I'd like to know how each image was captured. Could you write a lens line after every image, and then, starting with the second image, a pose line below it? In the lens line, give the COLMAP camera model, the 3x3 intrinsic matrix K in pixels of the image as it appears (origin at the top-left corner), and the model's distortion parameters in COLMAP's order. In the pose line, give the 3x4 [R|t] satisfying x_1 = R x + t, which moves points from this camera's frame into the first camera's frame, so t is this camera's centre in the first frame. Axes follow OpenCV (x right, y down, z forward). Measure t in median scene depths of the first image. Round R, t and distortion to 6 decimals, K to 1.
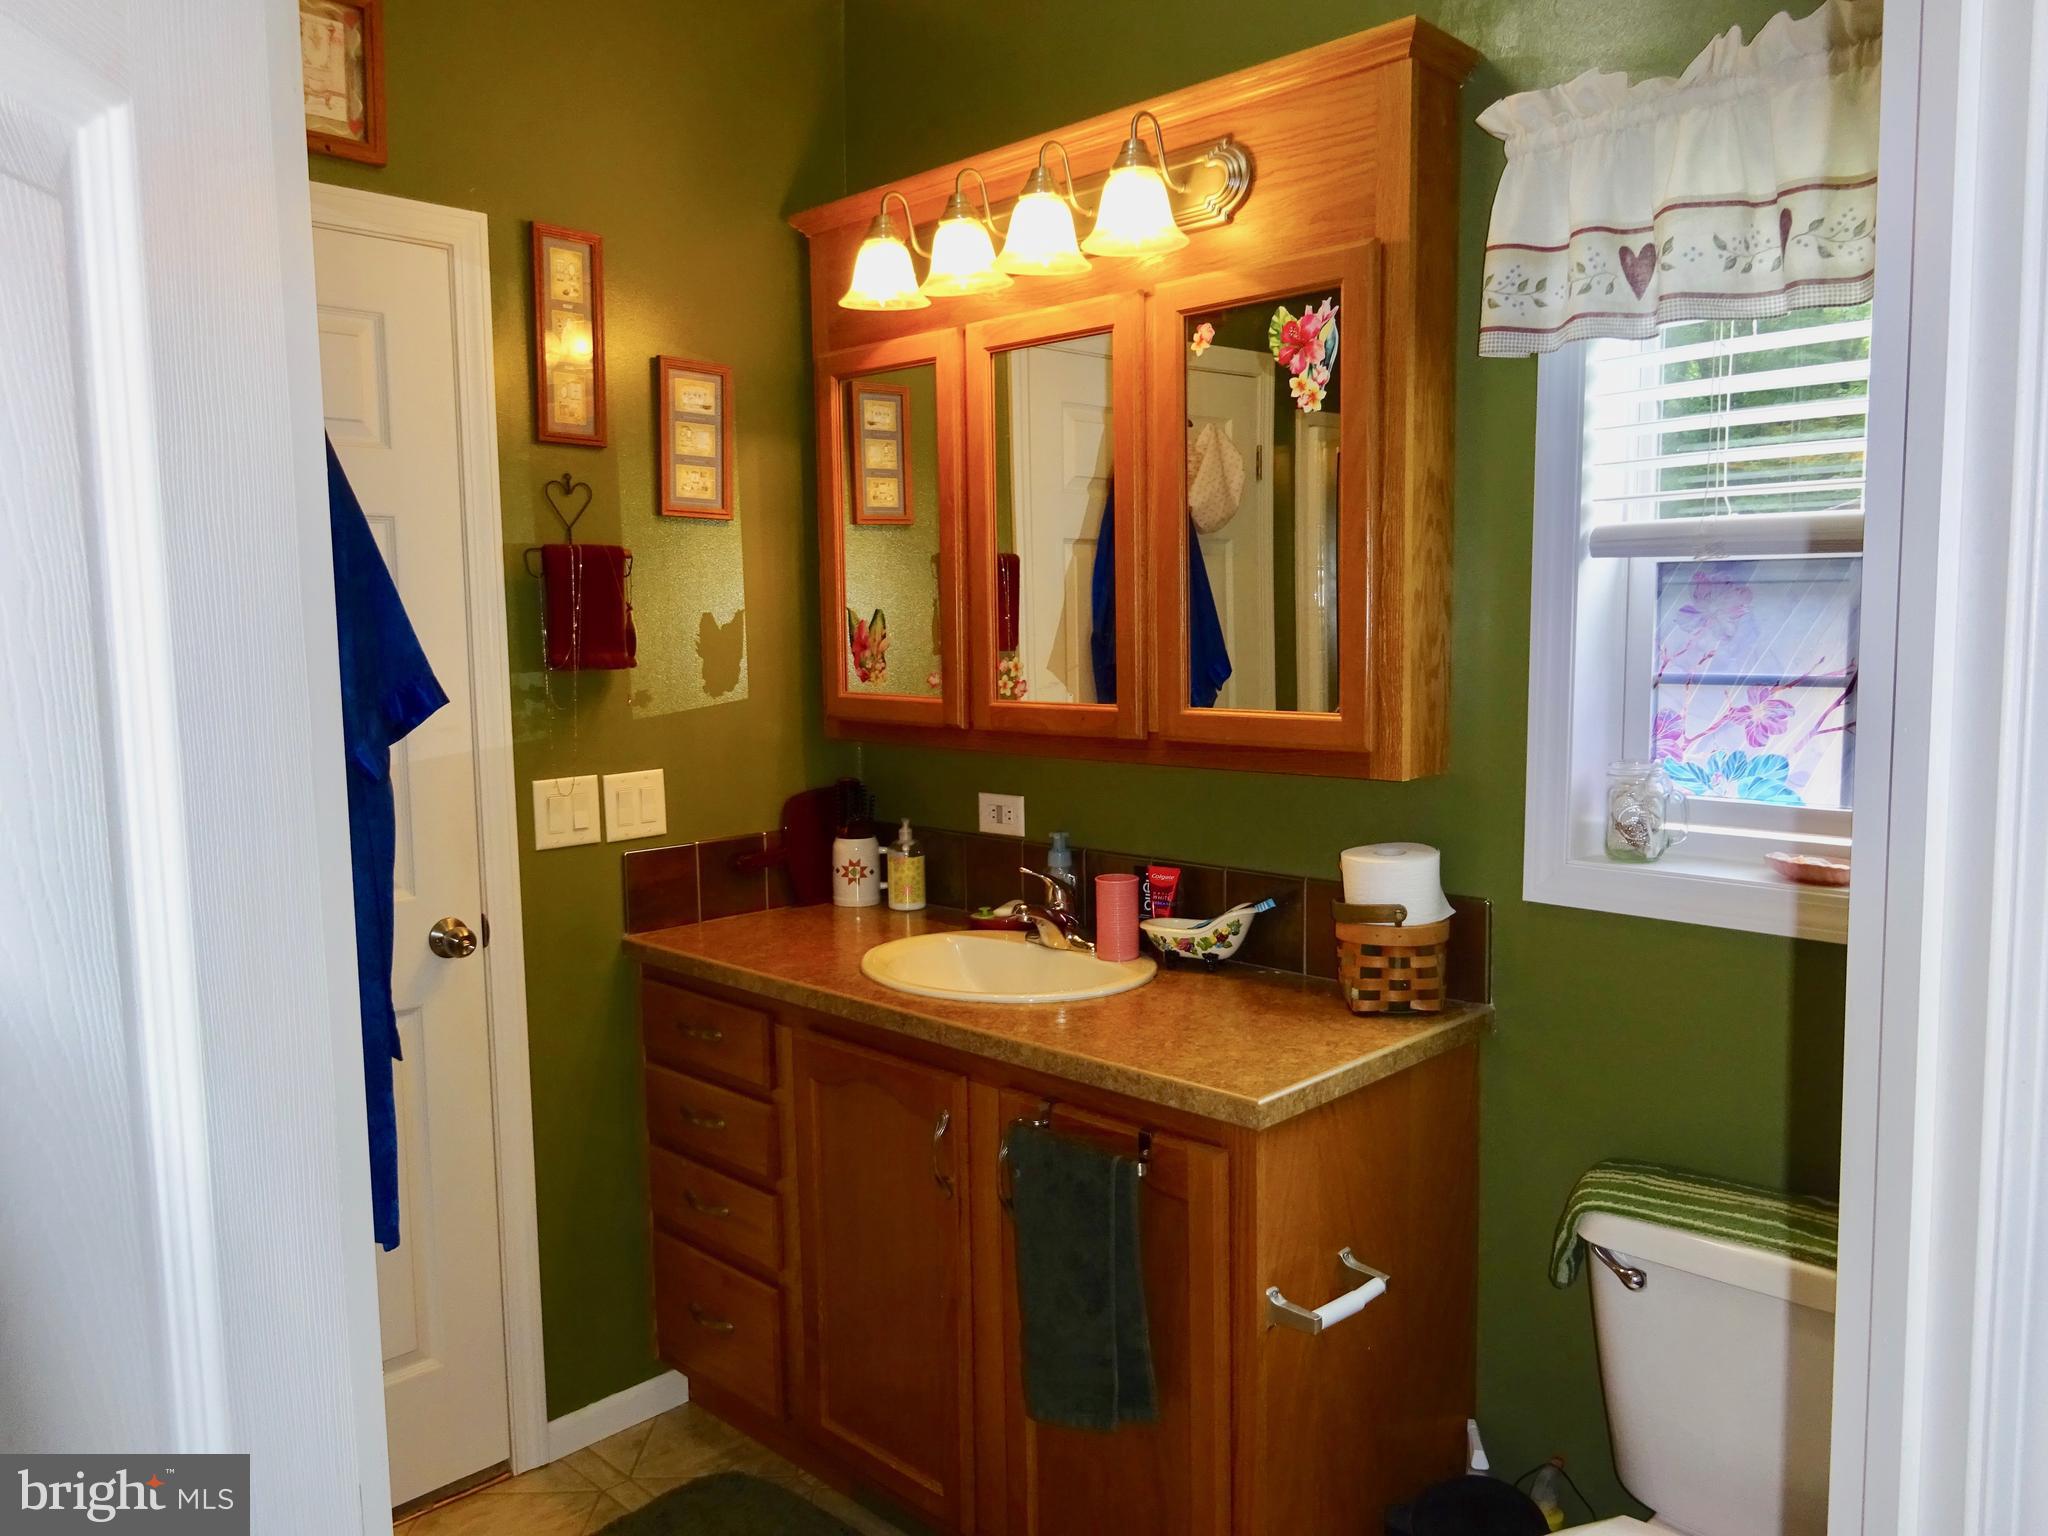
lens RADIAL K [[1502.7, 0, 1012.3], [0, 1502.7, 765.5], [0, 0, 1]] dist [0.001674, -0.005869]
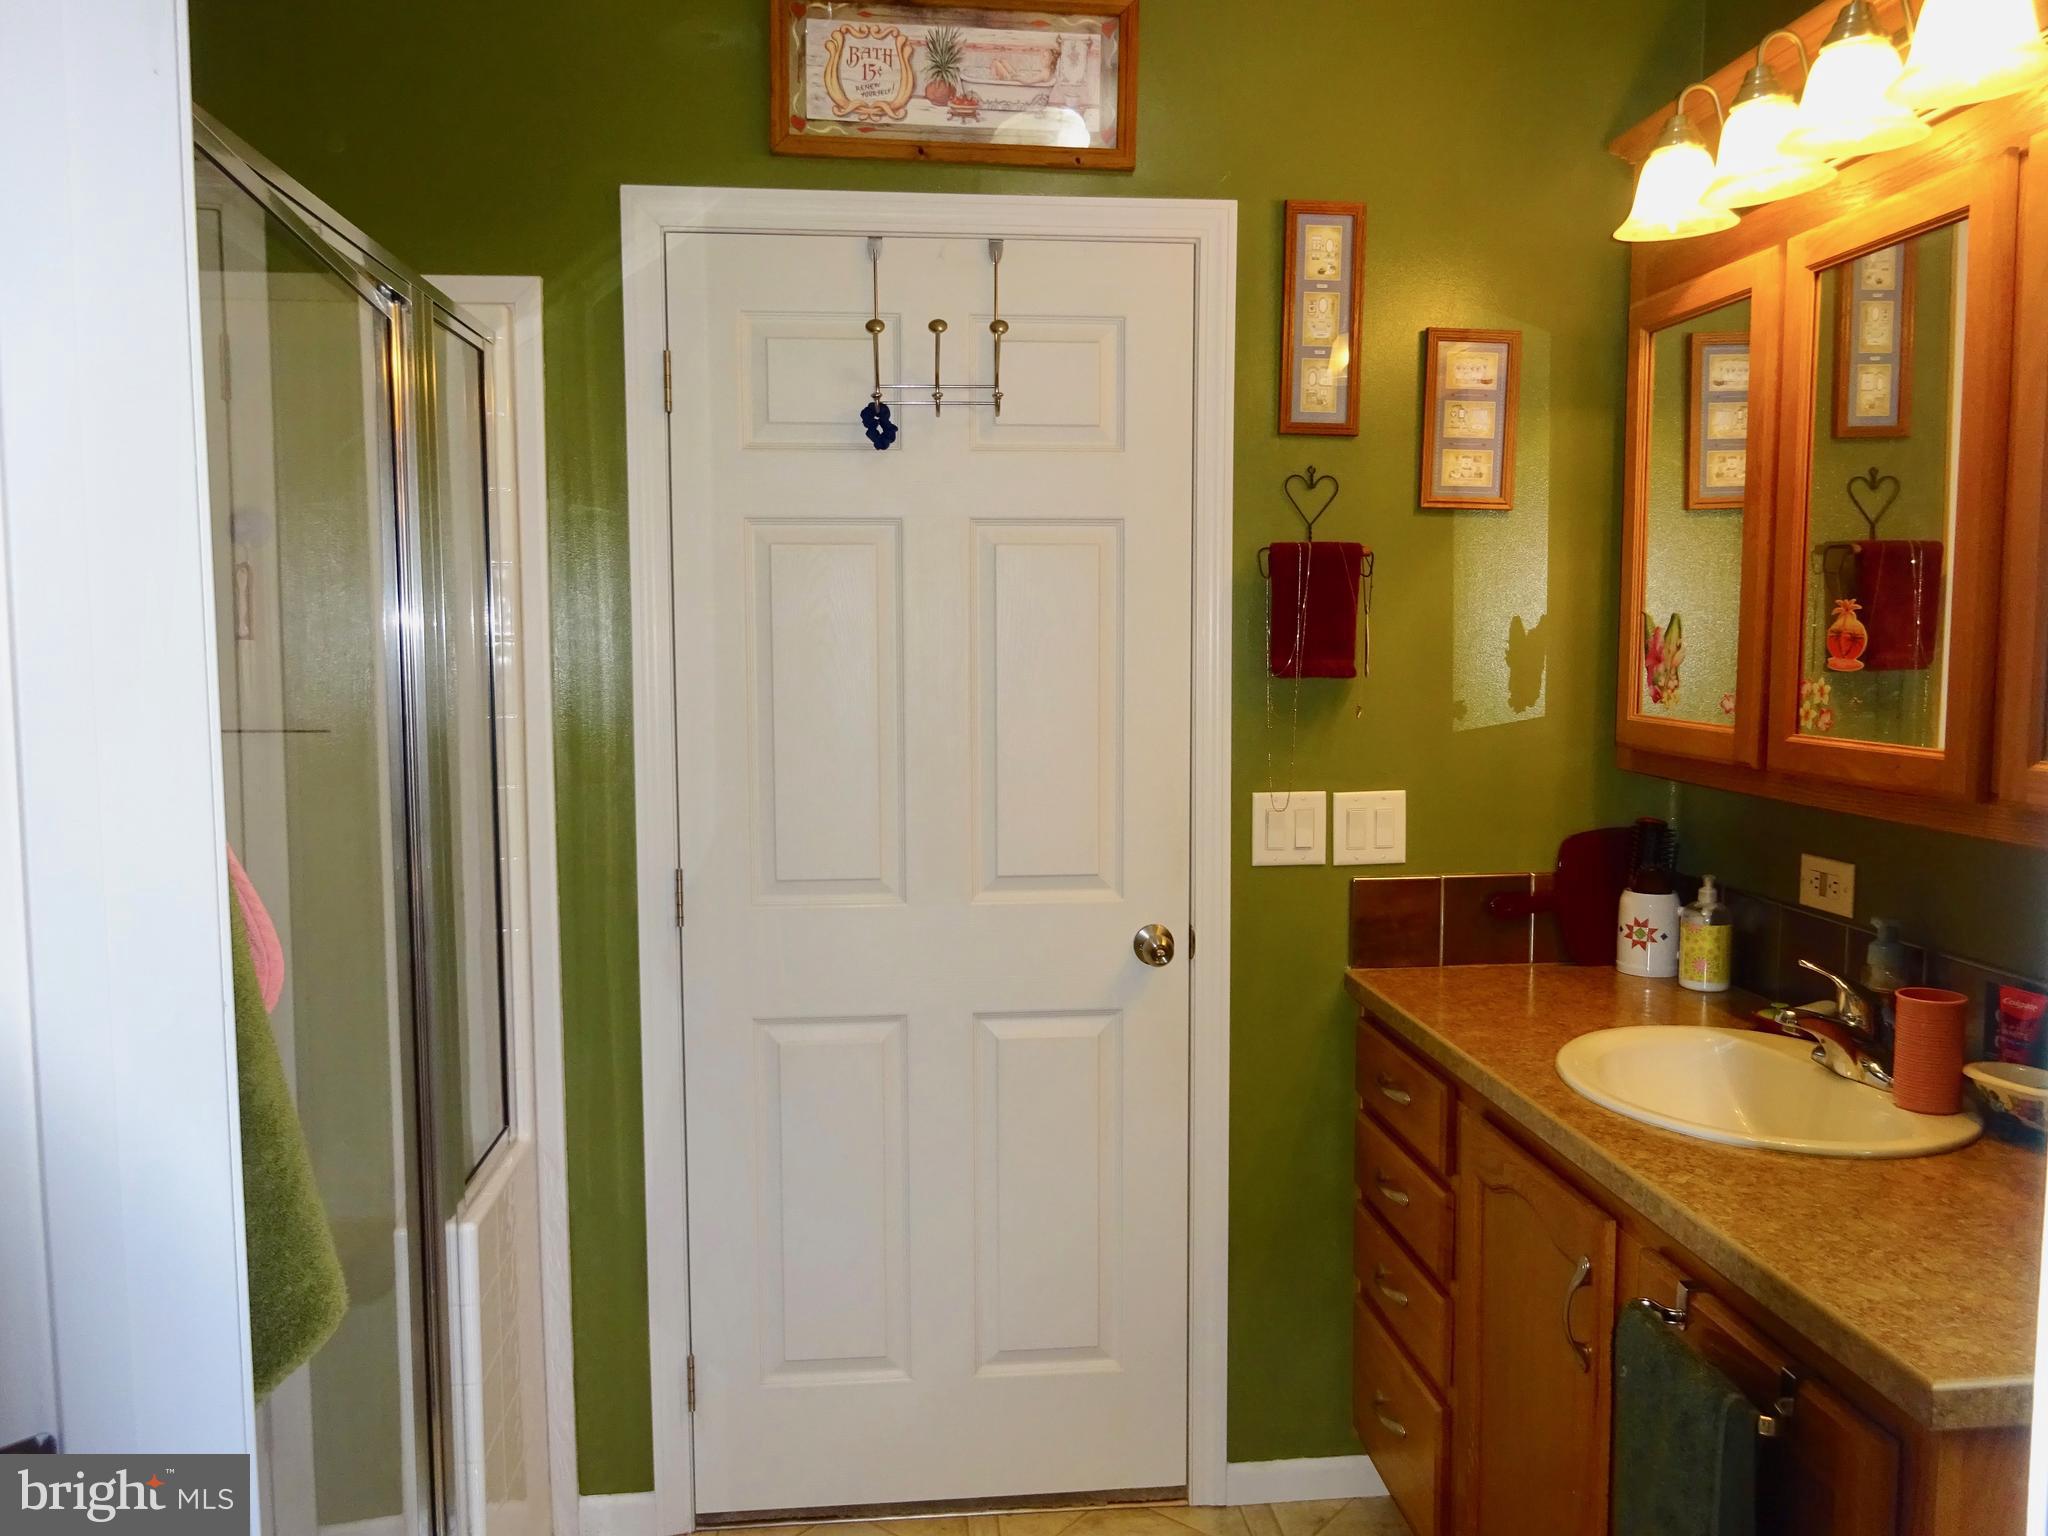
lens RADIAL K [[1502.7, 0, 1026.1], [0, 1502.7, 768.8], [0, 0, 1]] dist [0.001674, -0.005869]
pose [[0.771524, 0.068486, -0.632503, 0.164989], [-0.068611, 0.997348, 0.024300, -0.017461], [0.632490, 0.024648, 0.774177, 0.167170]]
